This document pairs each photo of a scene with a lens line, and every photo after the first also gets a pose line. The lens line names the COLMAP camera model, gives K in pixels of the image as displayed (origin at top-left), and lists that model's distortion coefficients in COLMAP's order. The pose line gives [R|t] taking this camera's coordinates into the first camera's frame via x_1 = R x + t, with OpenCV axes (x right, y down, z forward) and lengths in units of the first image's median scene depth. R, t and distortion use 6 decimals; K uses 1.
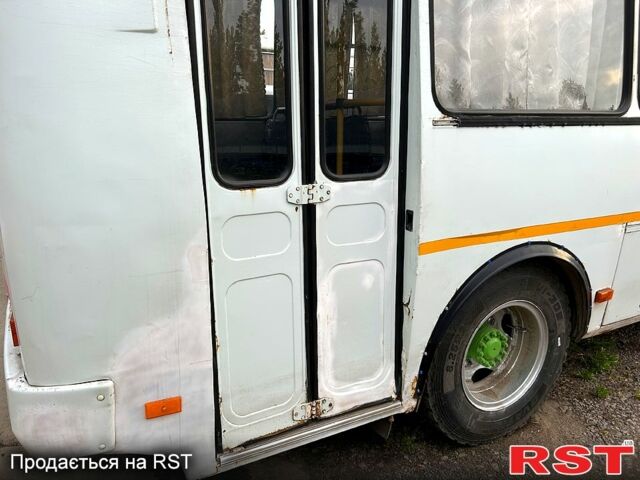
lens RADIAL K [[496.8, 0, 320.0], [0, 496.8, 240.0], [0, 0, 1]] dist [0.096705, -0.219667]
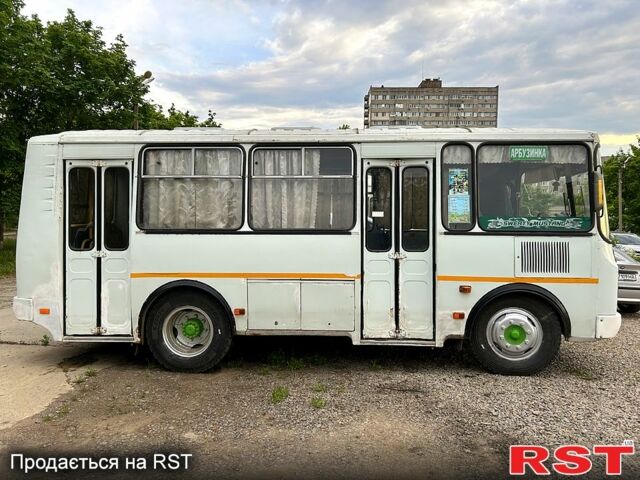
lens RADIAL K [[496.8, 0, 320.0], [0, 496.8, 240.0], [0, 0, 1]] dist [0.096705, -0.219667]
pose [[0.867278, 0.016813, -0.497540, 2.506948], [-0.122129, 0.976073, -0.179903, 0.199162], [0.482611, 0.216790, 0.848580, -0.927958]]
